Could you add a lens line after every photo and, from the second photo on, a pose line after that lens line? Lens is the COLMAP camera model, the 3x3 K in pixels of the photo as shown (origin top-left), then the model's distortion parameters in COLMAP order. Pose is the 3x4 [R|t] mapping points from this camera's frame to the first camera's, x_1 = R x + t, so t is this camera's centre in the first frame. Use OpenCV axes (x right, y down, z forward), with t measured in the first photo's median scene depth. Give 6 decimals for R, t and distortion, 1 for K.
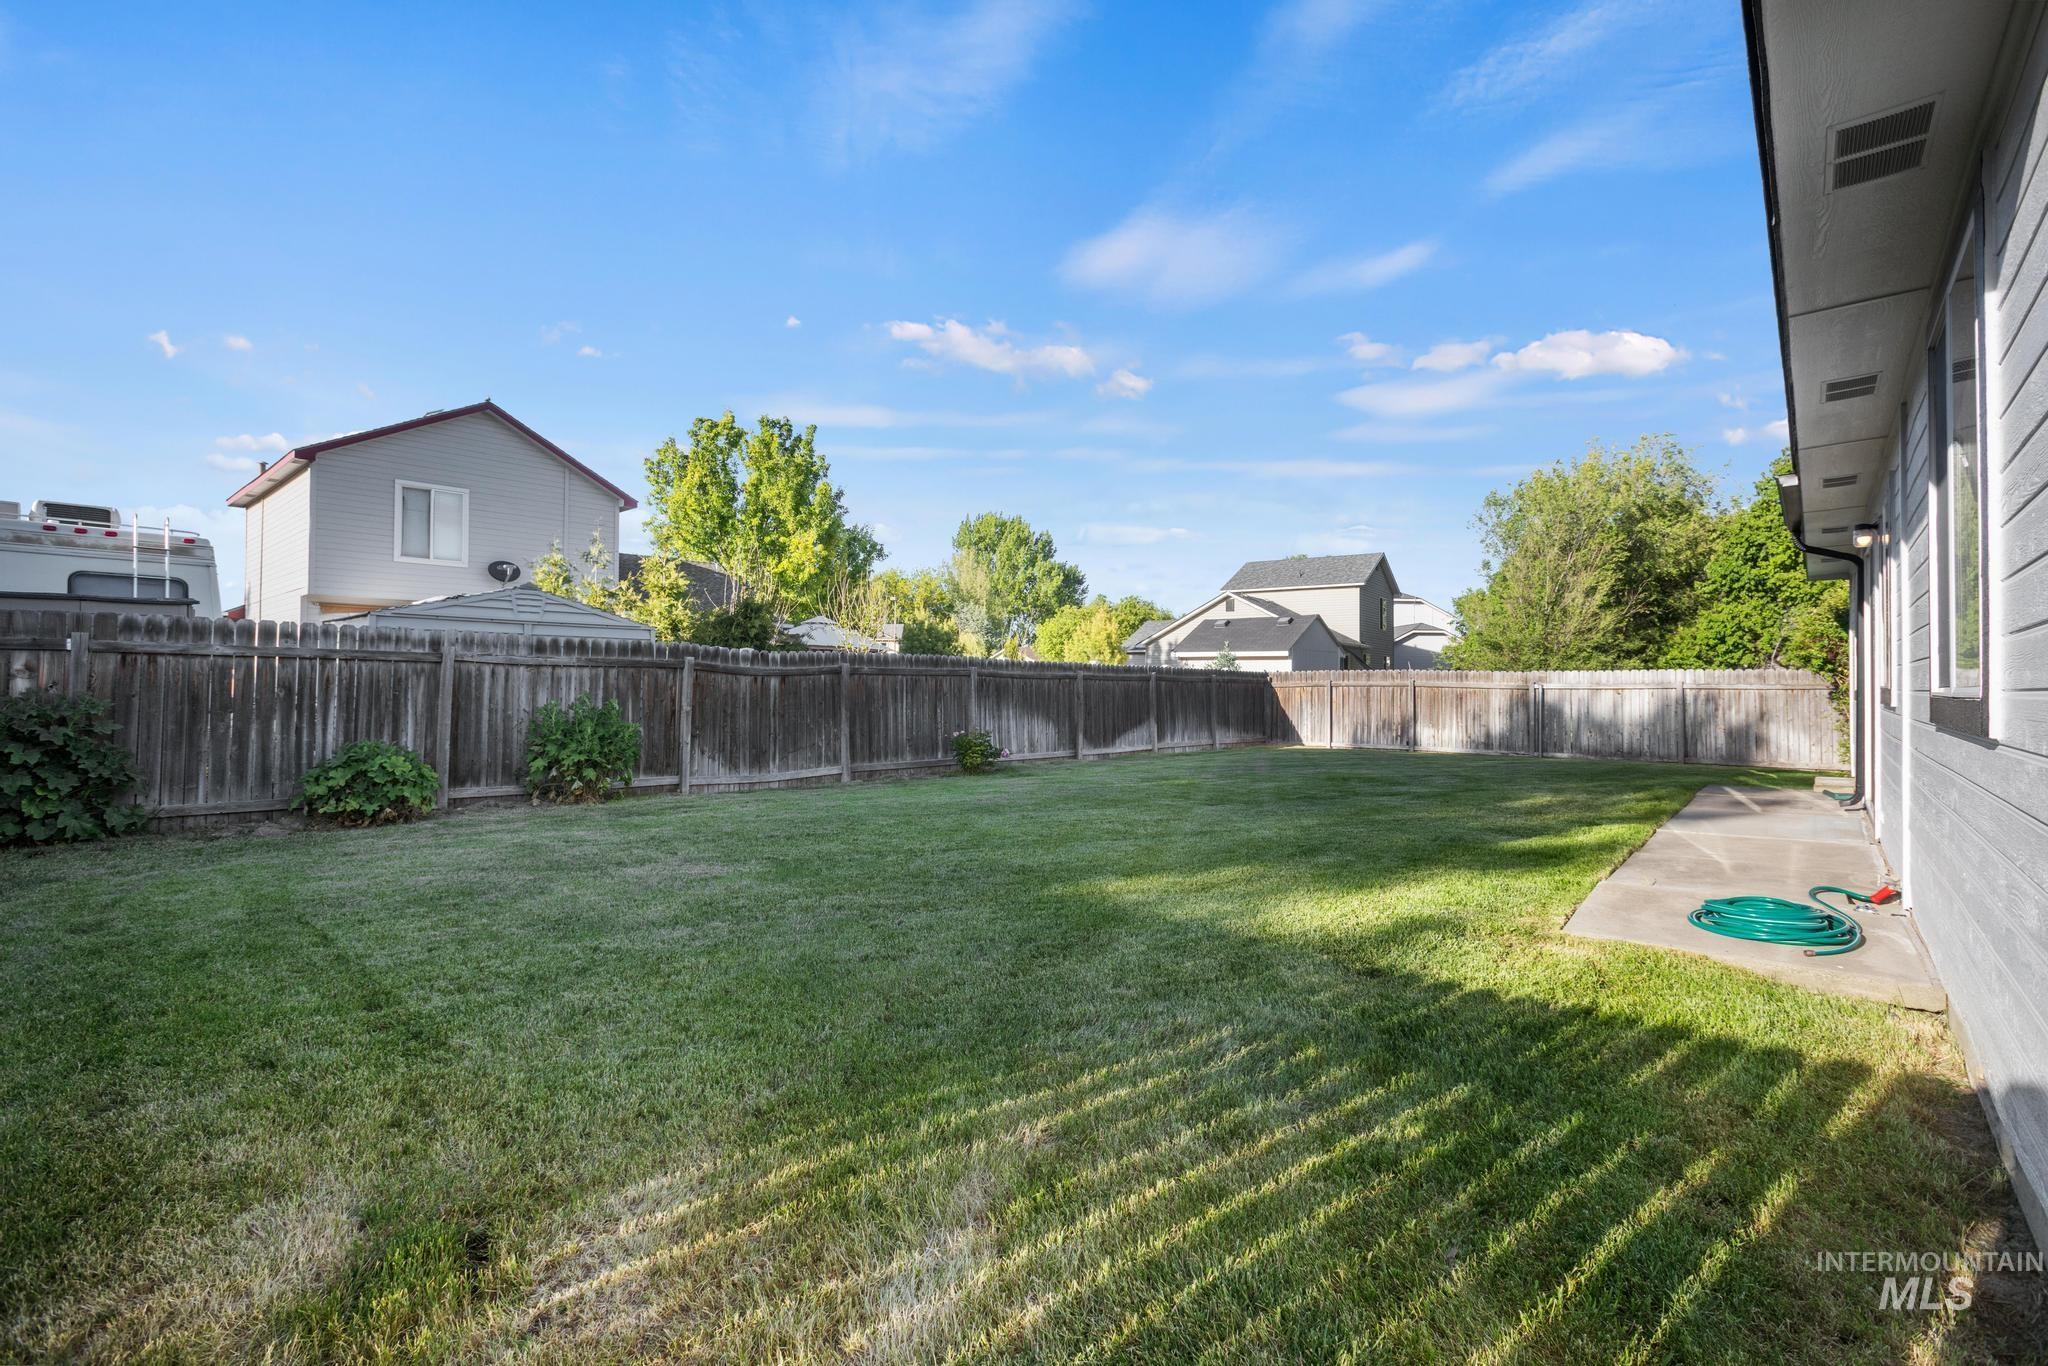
lens RADIAL K [[963.7, 0, 1014.6], [0, 963.7, 688.5], [0, 0, 1]] dist [0.000195, -0.000002]
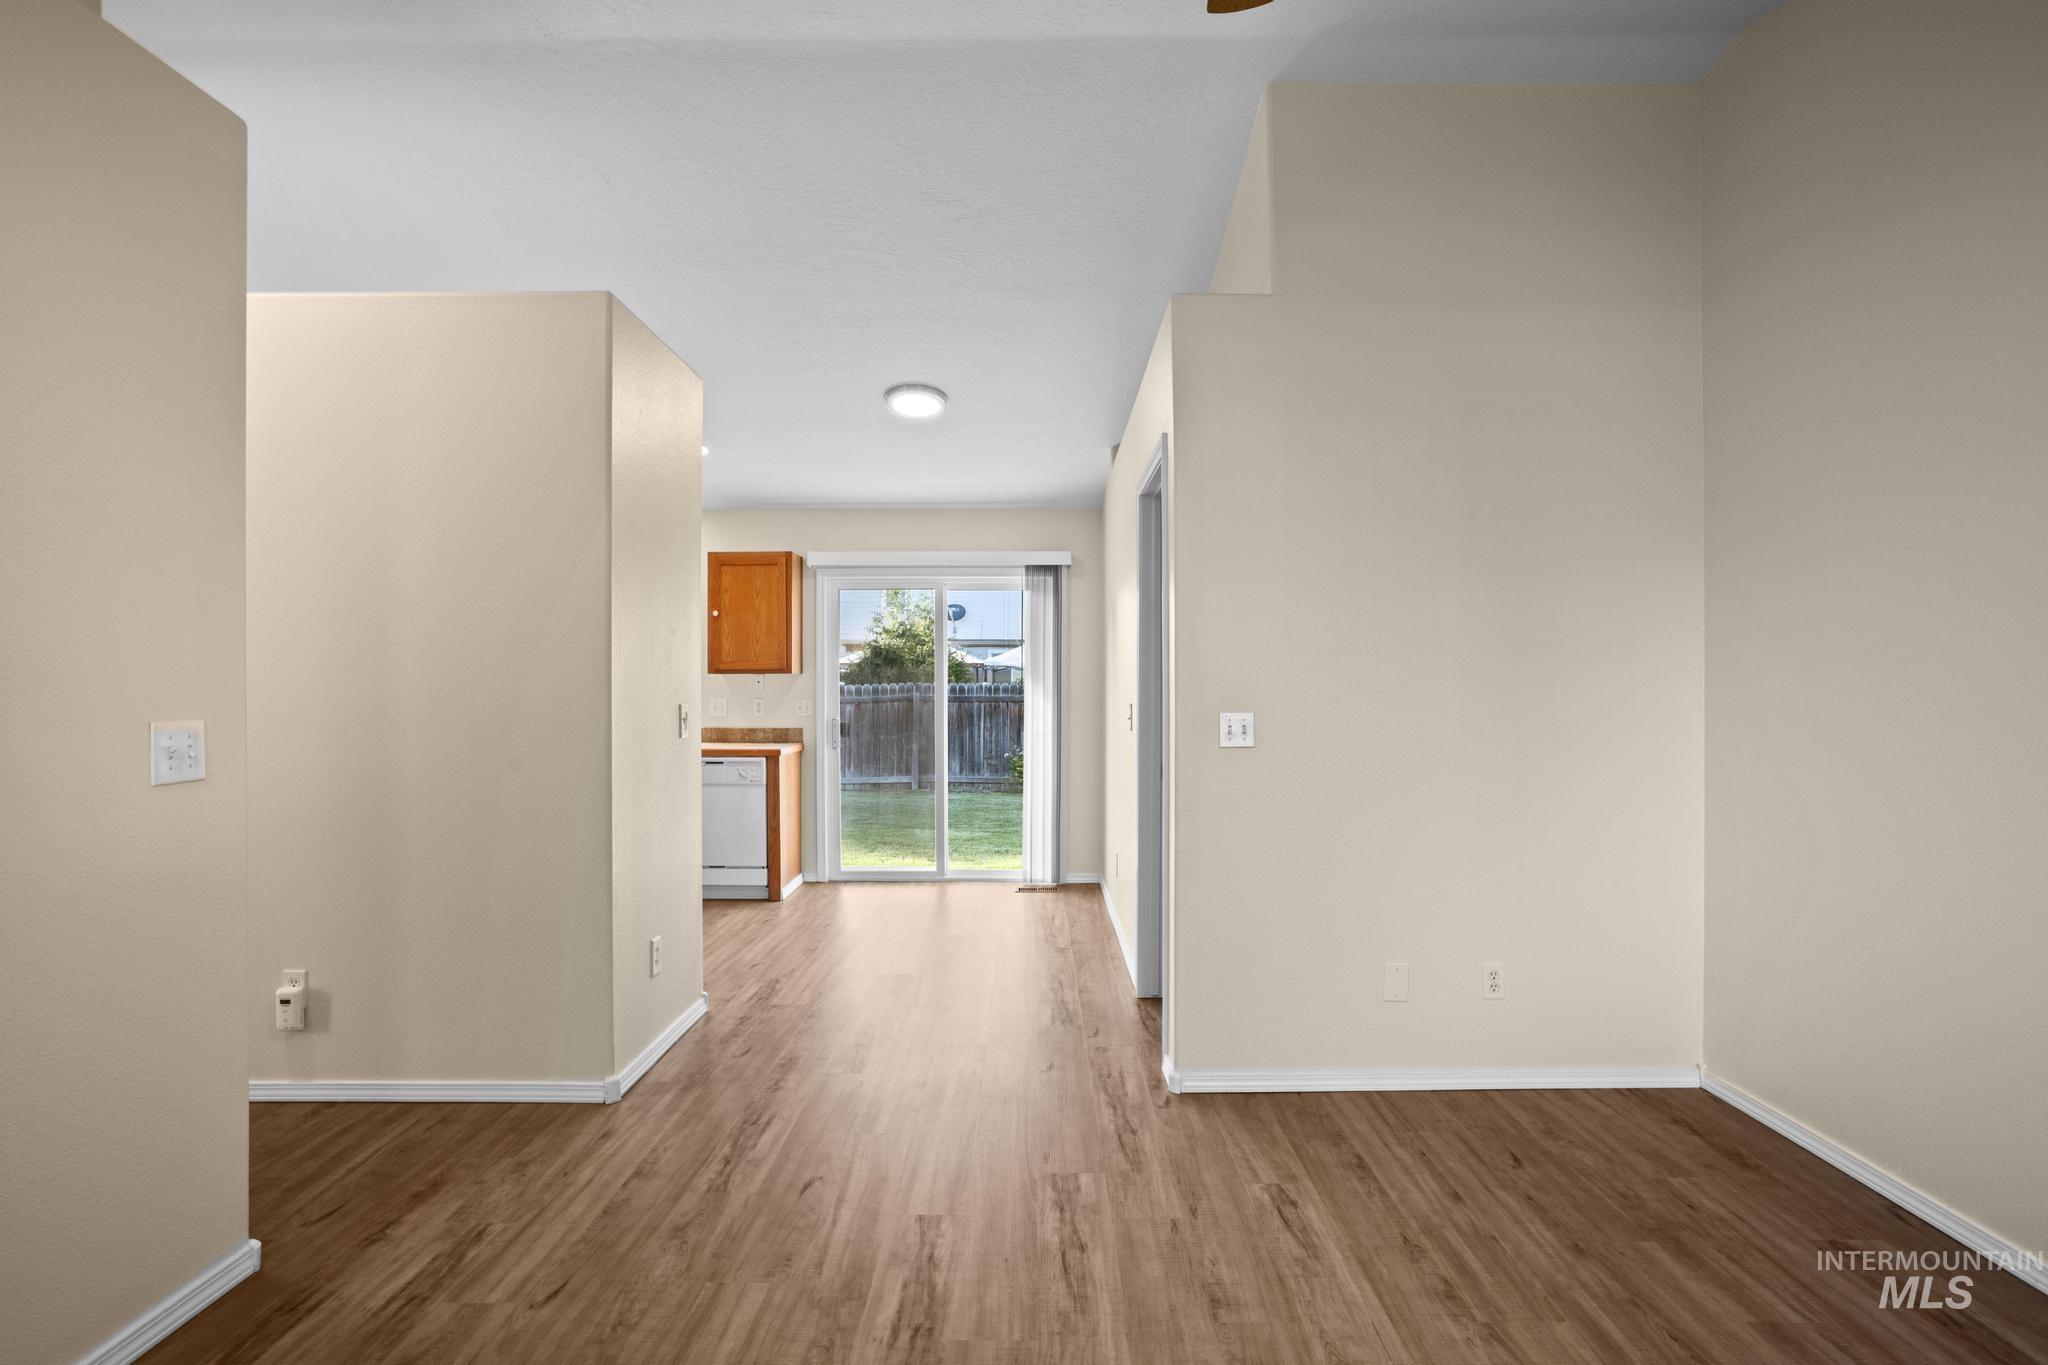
lens RADIAL K [[1078.3, 0, 1024.4], [0, 1078.3, 684.1], [0, 0, 1]] dist [-0.000375, -0.000006]
pose [[0.677244, 0.001579, -0.735757, 0.934074], [-0.007640, 0.999959, -0.004887, -0.031979], [0.735719, 0.008931, 0.677228, 0.170120]]
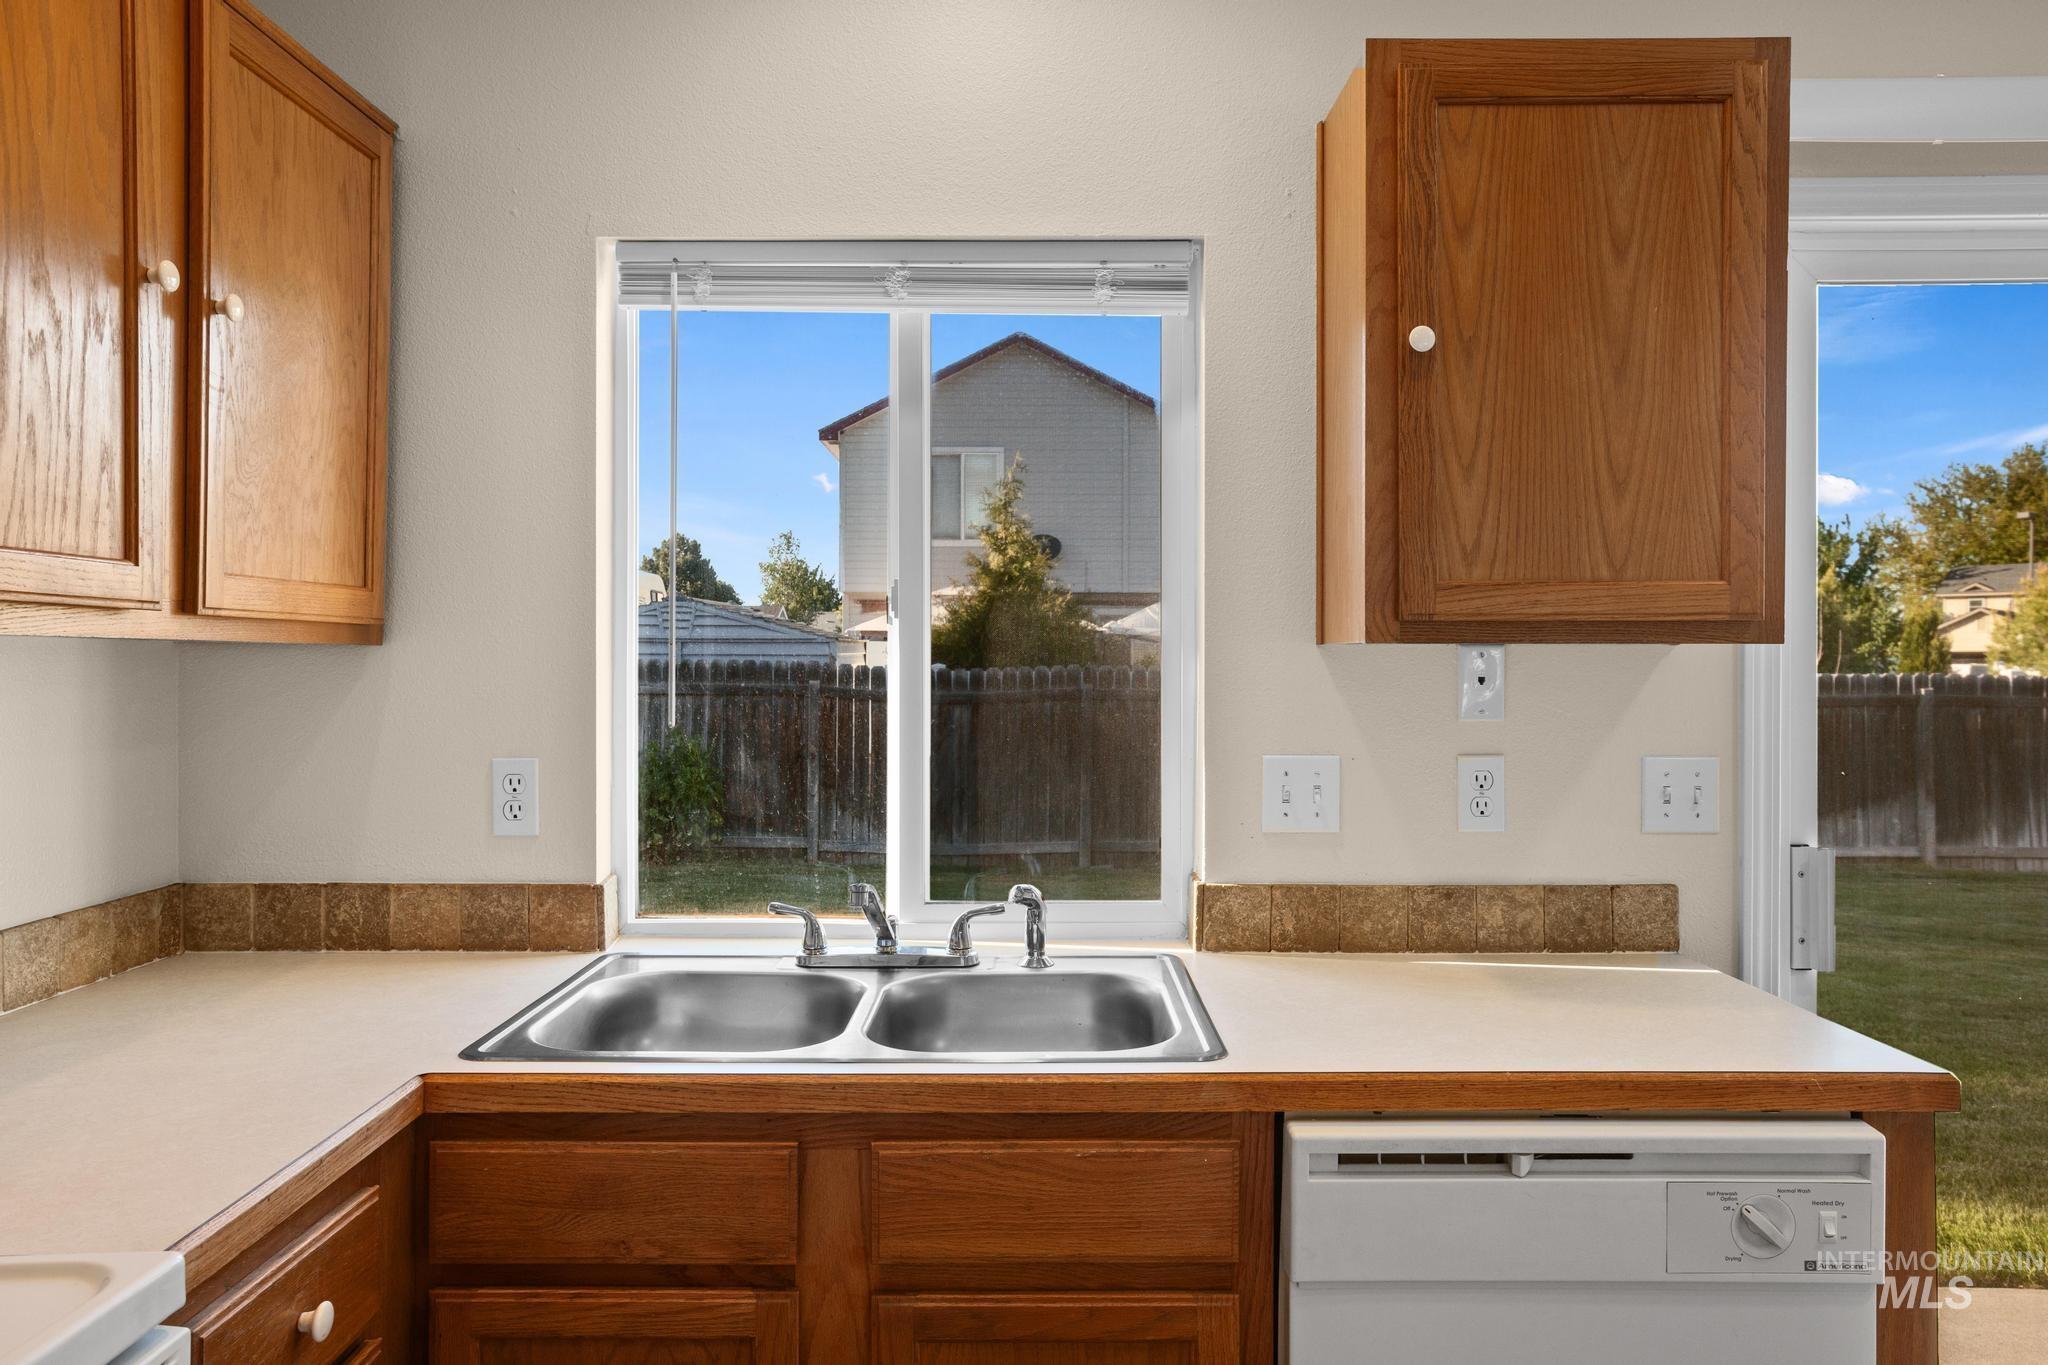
lens RADIAL K [[1457.4, 0, 1026.3], [0, 1457.4, 667.3], [0, 0, 1]] dist [-0.000966, 0.000090]
pose [[0.689625, 0.003118, -0.724160, 0.511473], [-0.006464, 0.999977, -0.001850, -0.035589], [0.724137, 0.005957, 0.689630, 0.293057]]
